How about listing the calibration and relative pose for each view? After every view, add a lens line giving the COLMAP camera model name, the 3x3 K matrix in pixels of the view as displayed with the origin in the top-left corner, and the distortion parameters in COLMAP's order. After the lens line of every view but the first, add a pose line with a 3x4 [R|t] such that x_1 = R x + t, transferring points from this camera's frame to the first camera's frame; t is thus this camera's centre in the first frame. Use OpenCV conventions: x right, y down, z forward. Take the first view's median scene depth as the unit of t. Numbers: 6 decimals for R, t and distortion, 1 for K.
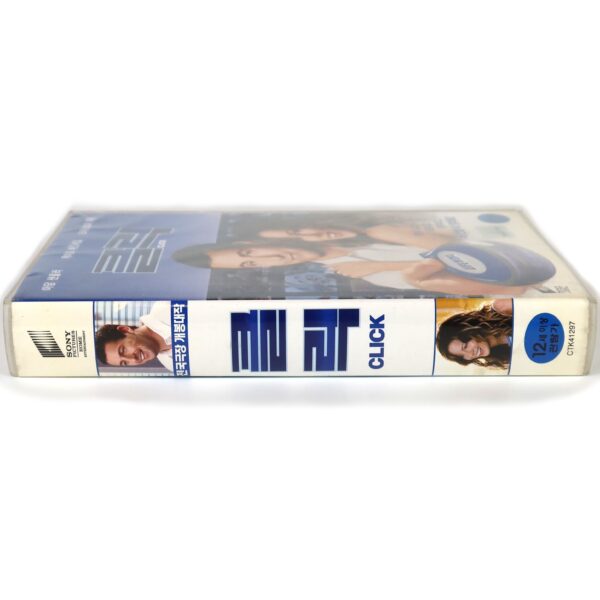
lens RADIAL K [[1147.9, 0, 299.9], [0, 1147.9, 300.0], [0, 0, 1]] dist [-0.006339, 0.000000]
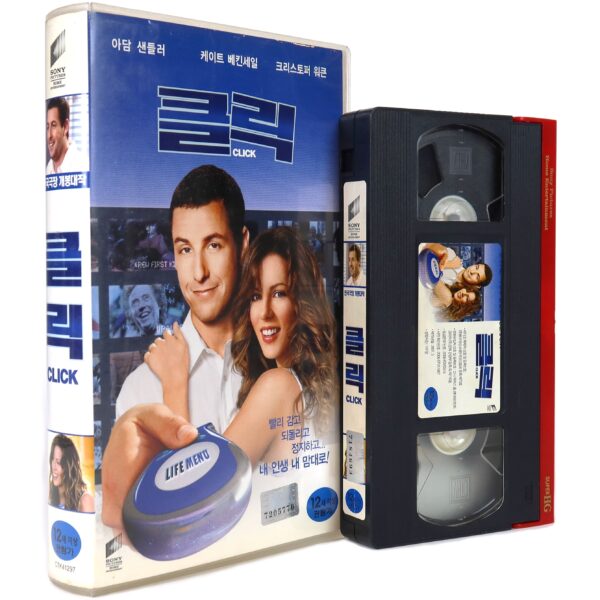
lens RADIAL K [[1232.0, 0, 300.2], [0, 1232.0, 296.1], [0, 0, 1]] dist [-0.011725, 0.000000]
pose [[-0.007620, 0.999717, 0.022544, -0.027969], [-0.885621, -0.017215, 0.464089, -0.622037], [0.464346, -0.016429, 0.885501, 0.129296]]
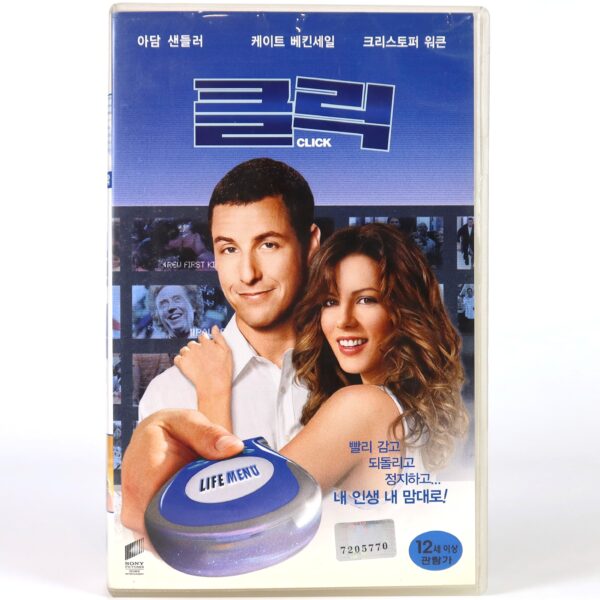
lens RADIAL K [[1147.9, 0, 300.6], [0, 1147.9, 301.5], [0, 0, 1]] dist [-0.006339, 0.000000]
pose [[-0.018849, 0.999734, 0.013284, -0.014339], [-0.323372, -0.018668, 0.946088, -0.946022], [0.946084, 0.013537, 0.323638, 0.786816]]
